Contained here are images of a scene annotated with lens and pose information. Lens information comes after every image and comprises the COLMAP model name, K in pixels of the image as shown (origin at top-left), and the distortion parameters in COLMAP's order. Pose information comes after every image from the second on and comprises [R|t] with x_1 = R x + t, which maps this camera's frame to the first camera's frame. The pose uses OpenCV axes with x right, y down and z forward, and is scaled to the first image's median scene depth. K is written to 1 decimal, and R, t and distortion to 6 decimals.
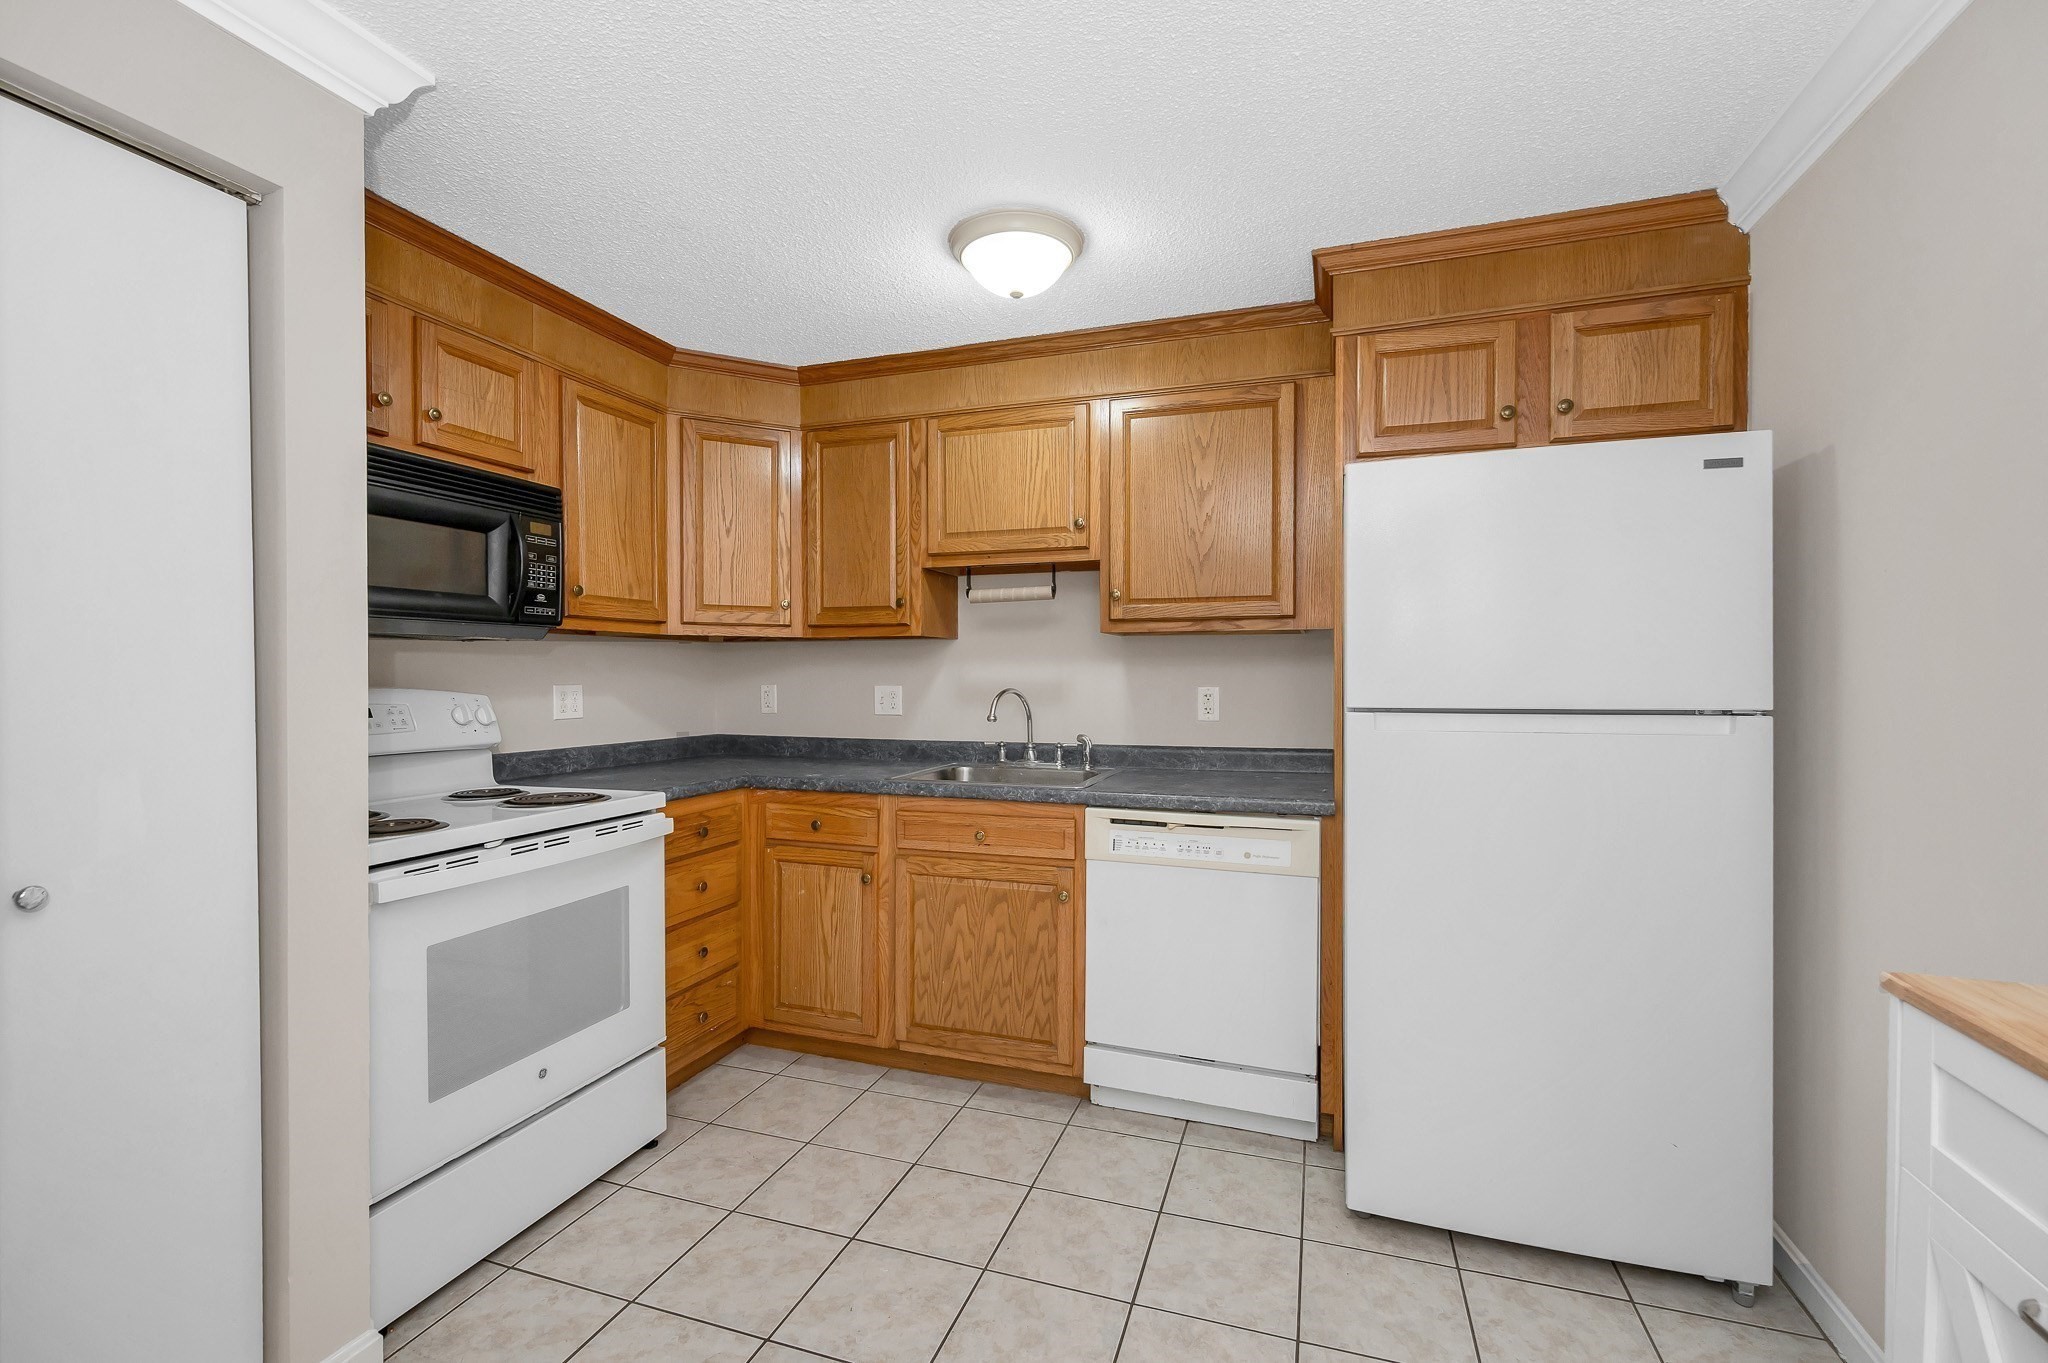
lens RADIAL K [[814.6, 0, 1064.6], [0, 814.6, 687.5], [0, 0, 1]] dist [0.000745, -0.000414]
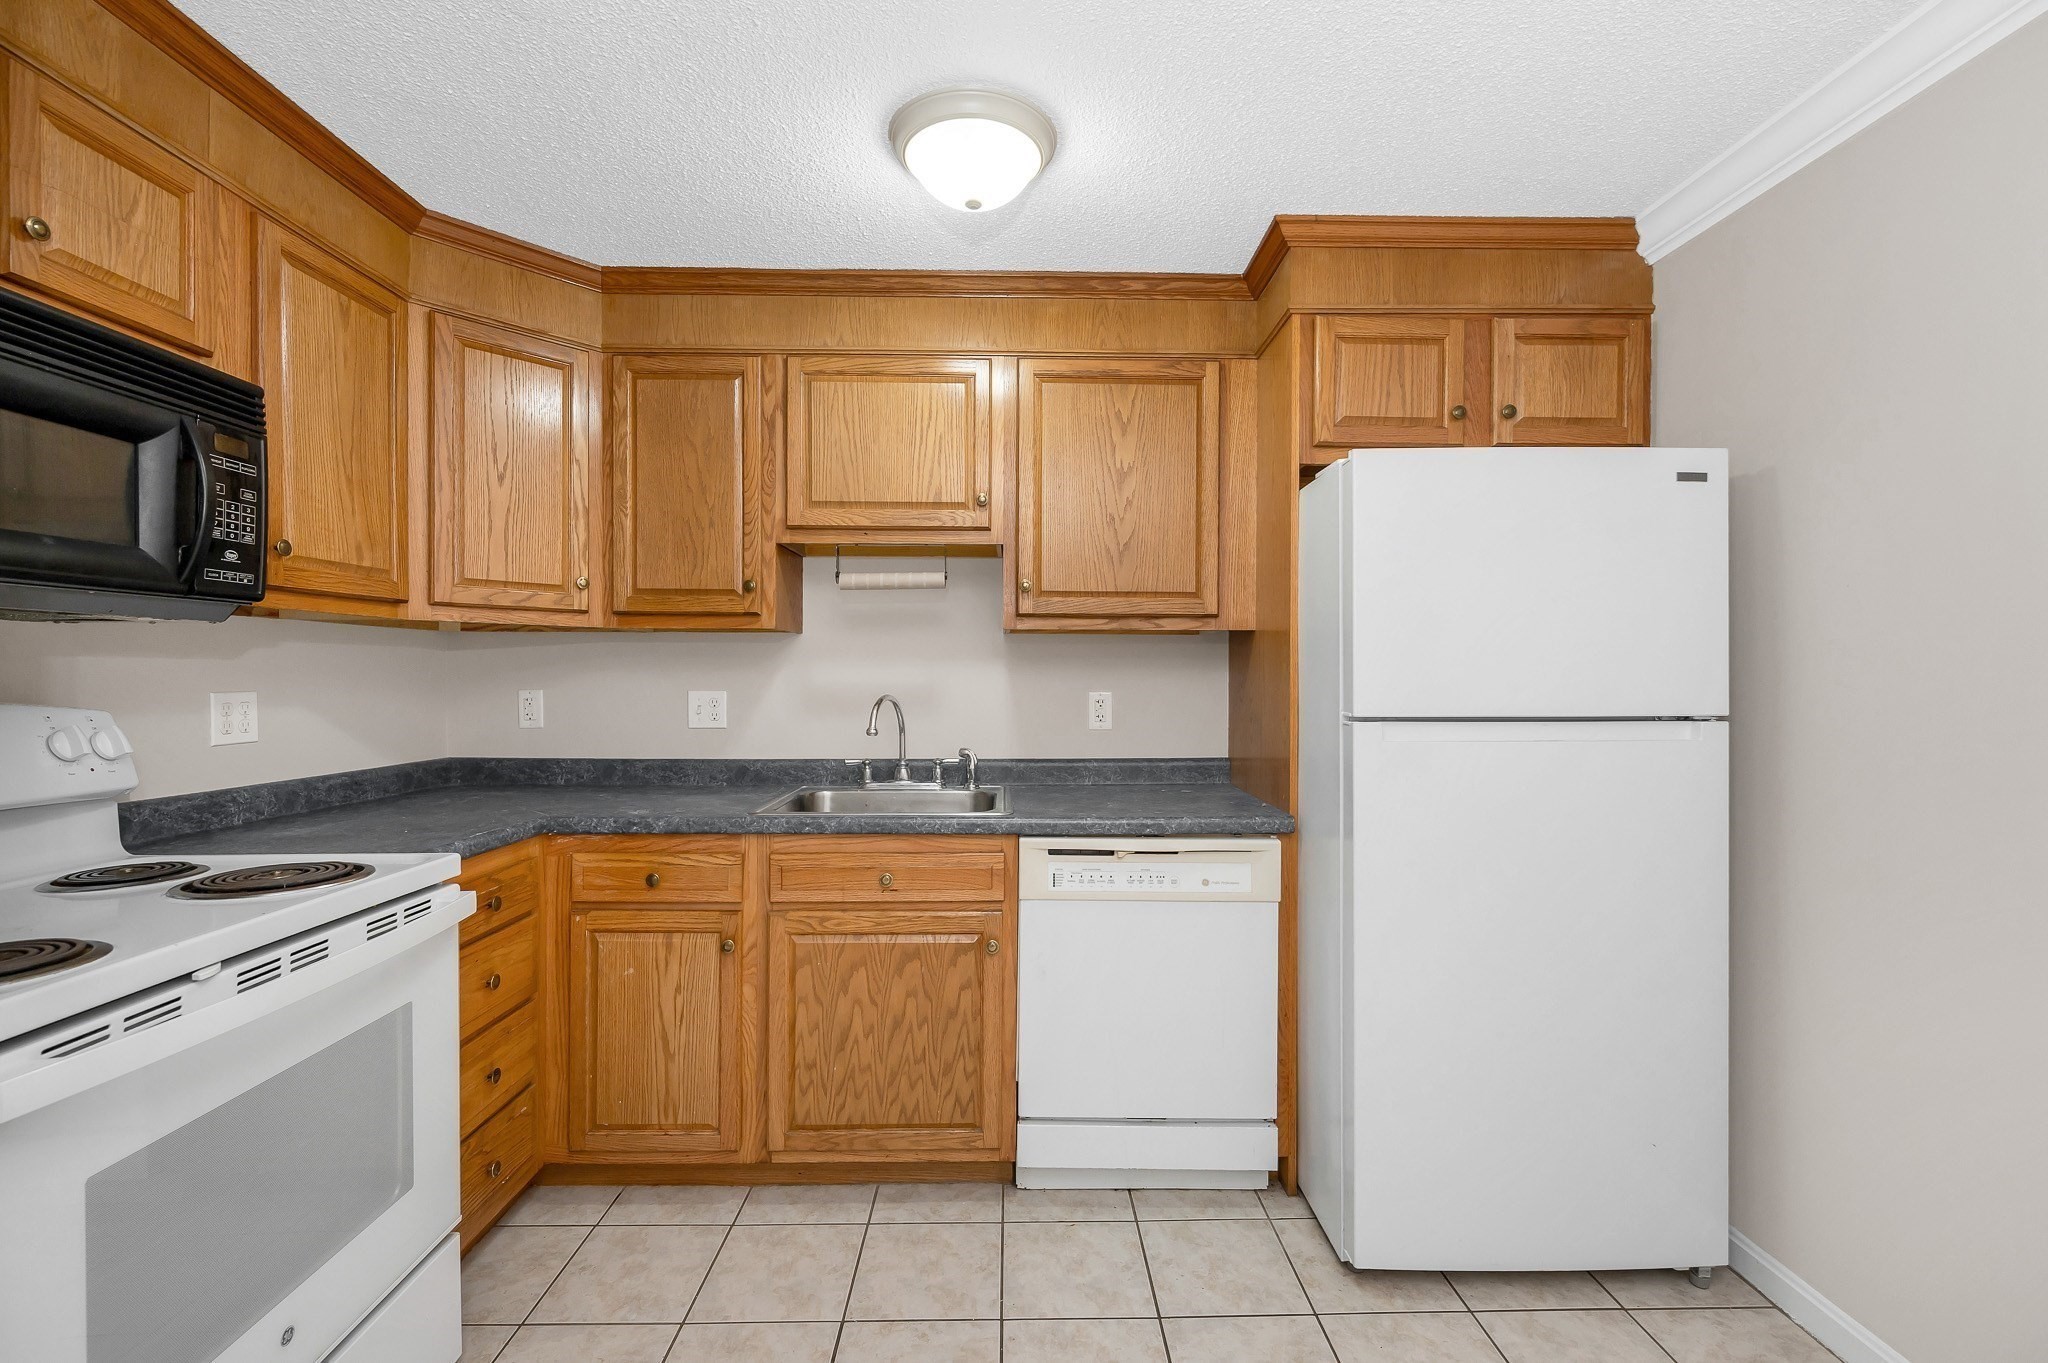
lens RADIAL K [[833.8, 0, 1009.6], [0, 833.8, 686.0], [0, 0, 1]] dist [0.000492, -0.000094]
pose [[0.952351, -0.000772, 0.305004, -0.231387], [0.001496, 0.999997, -0.002139, -0.006323], [-0.305001, 0.002494, 0.952349, 0.176741]]
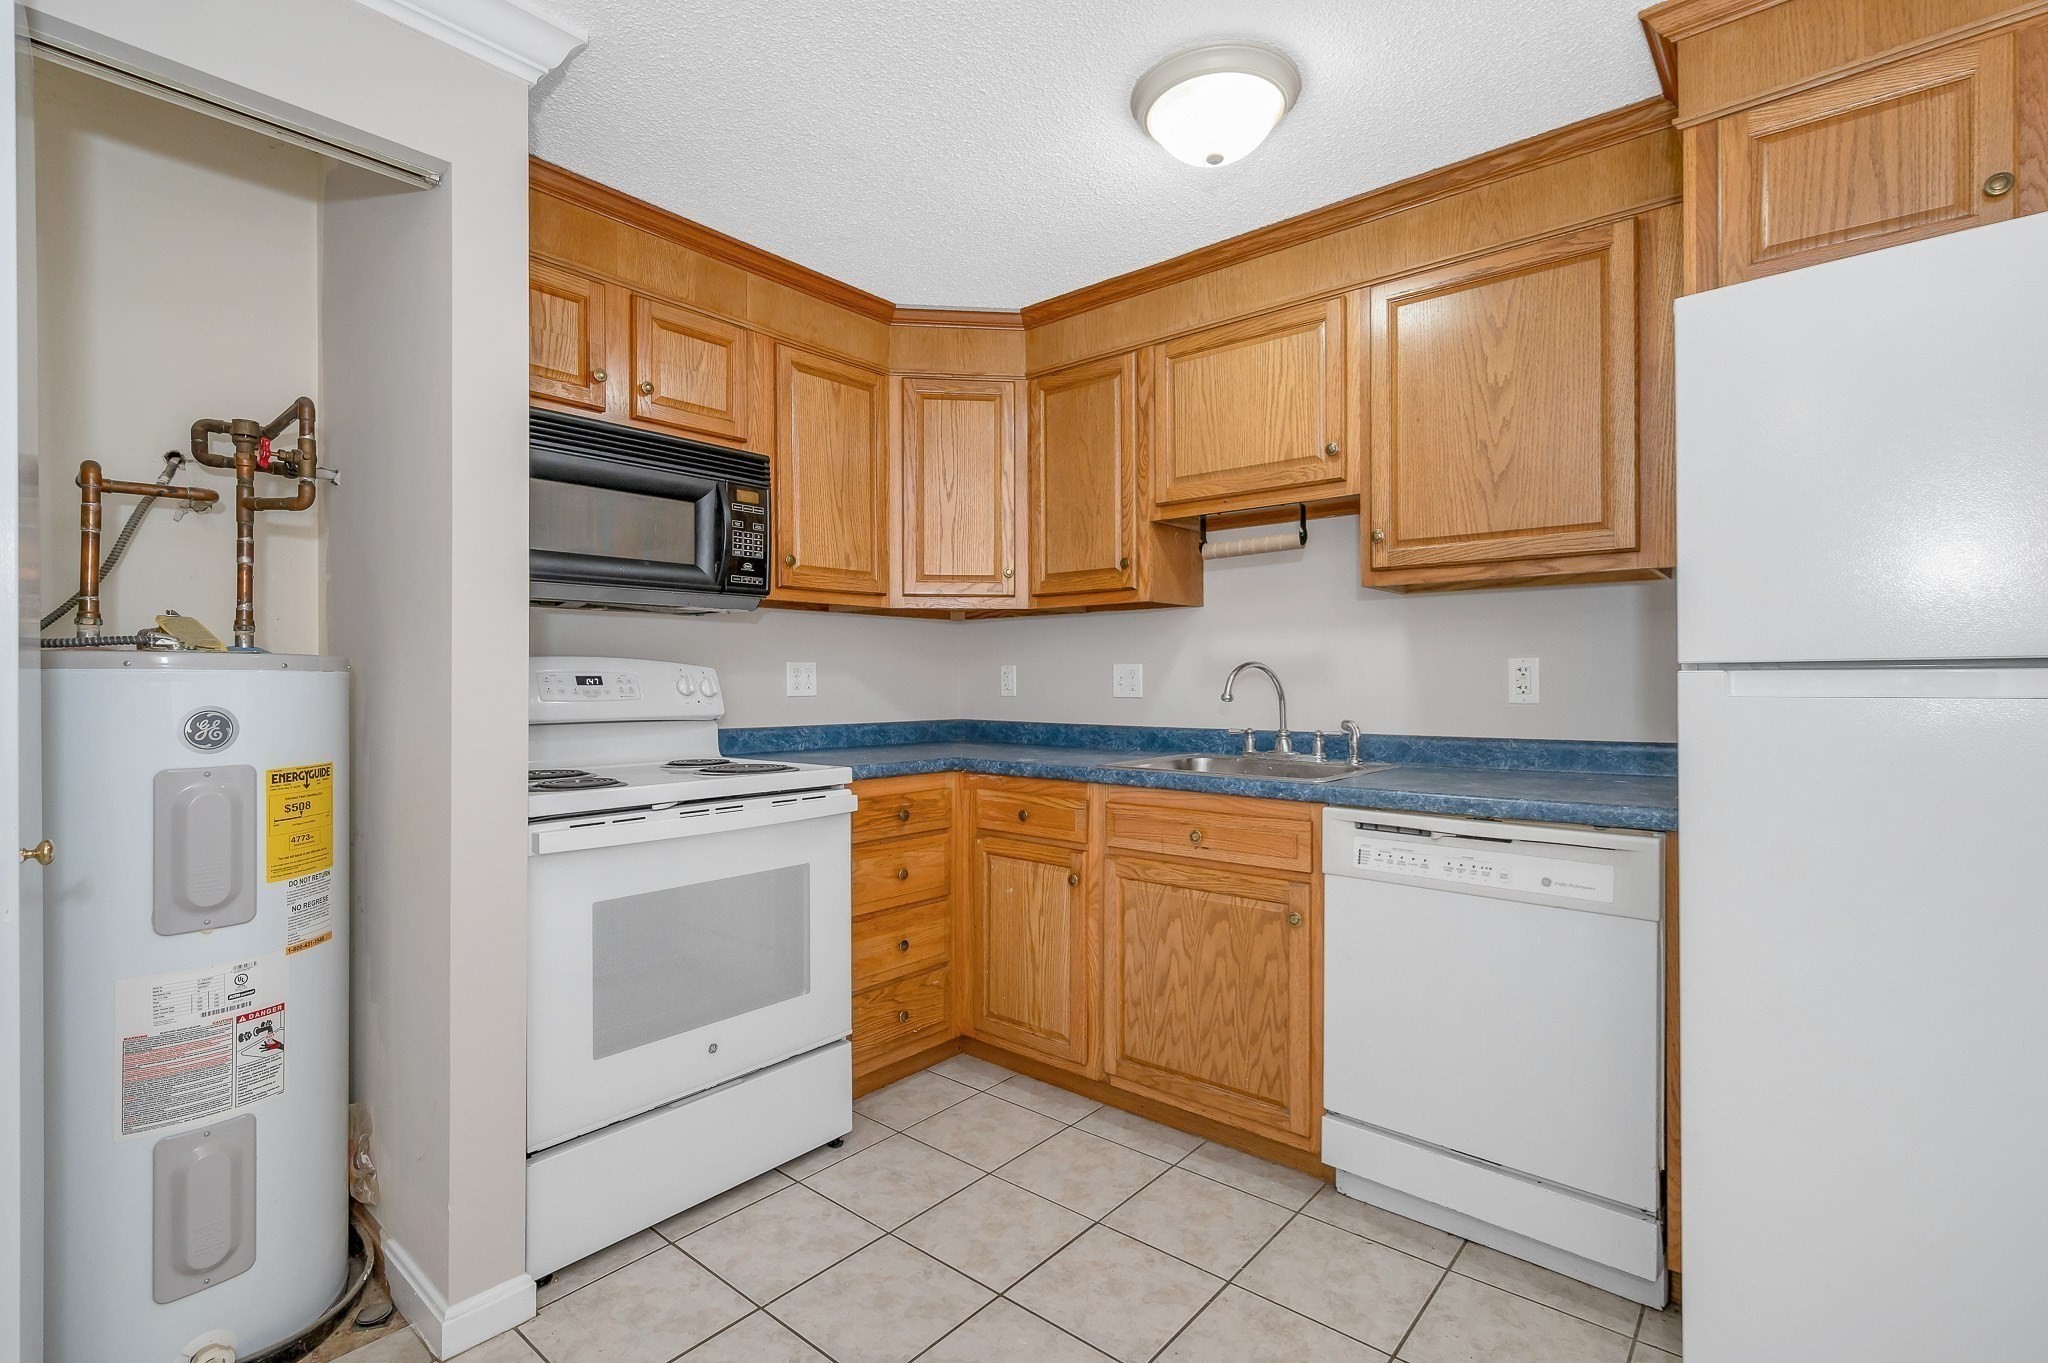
lens RADIAL K [[906.3, 0, 1108.6], [0, 906.3, 684.5], [0, 0, 1]] dist [-0.001503, -0.000224]
pose [[0.936327, -0.003253, -0.351115, 0.130369], [-0.000997, 0.999928, -0.011922, 0.039273], [0.351128, 0.011513, 0.936257, 0.111393]]
